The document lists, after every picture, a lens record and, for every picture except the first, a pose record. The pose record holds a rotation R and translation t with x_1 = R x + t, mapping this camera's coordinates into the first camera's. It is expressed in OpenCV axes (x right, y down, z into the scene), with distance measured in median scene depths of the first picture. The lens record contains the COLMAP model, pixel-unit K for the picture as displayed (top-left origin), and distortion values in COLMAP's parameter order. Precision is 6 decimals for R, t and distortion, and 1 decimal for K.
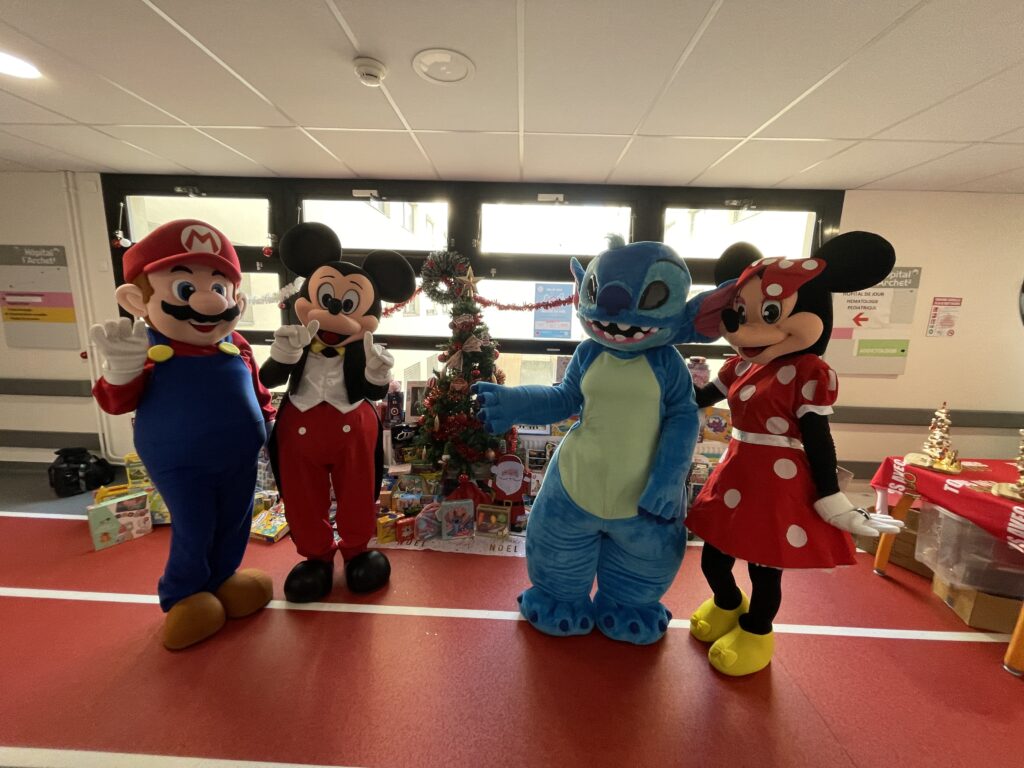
lens RADIAL K [[413.4, 0, 512.0], [0, 413.4, 384.0], [0, 0, 1]] dist [-0.004258, -0.000223]
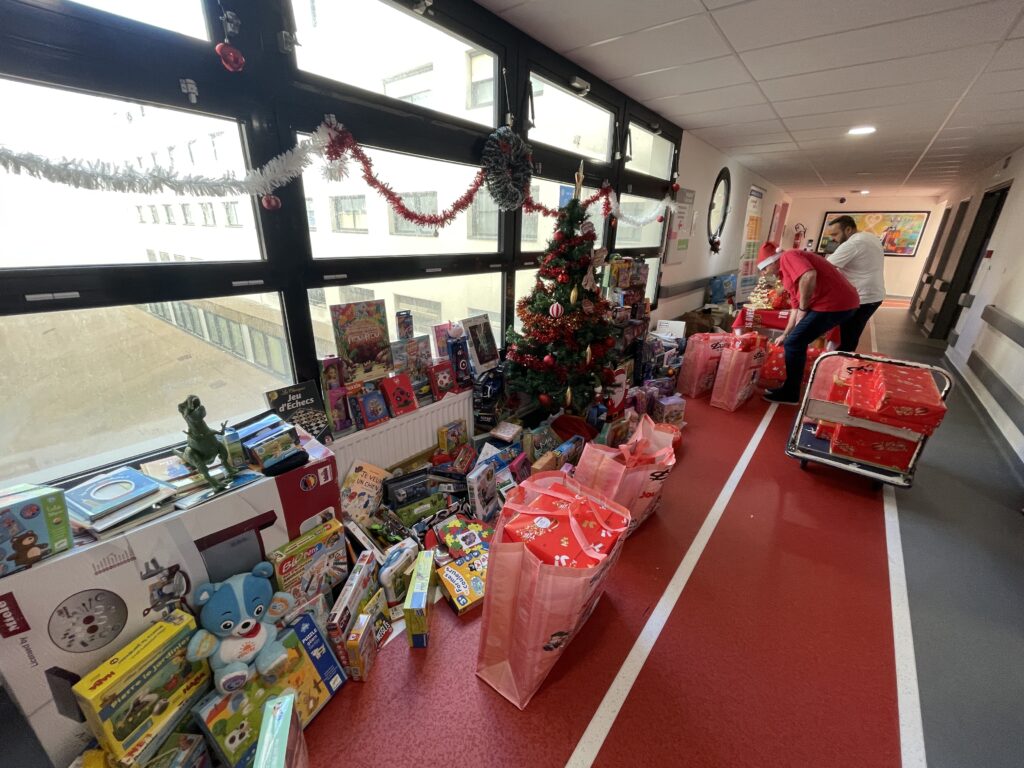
lens RADIAL K [[412.1, 0, 514.1], [0, 412.1, 386.3], [0, 0, 1]] dist [0.002906, 0.000021]
pose [[0.609014, -0.293743, 0.736761, -0.819612], [0.139142, 0.954056, 0.265361, -0.081987], [-0.780860, -0.059094, 0.621905, 0.512049]]
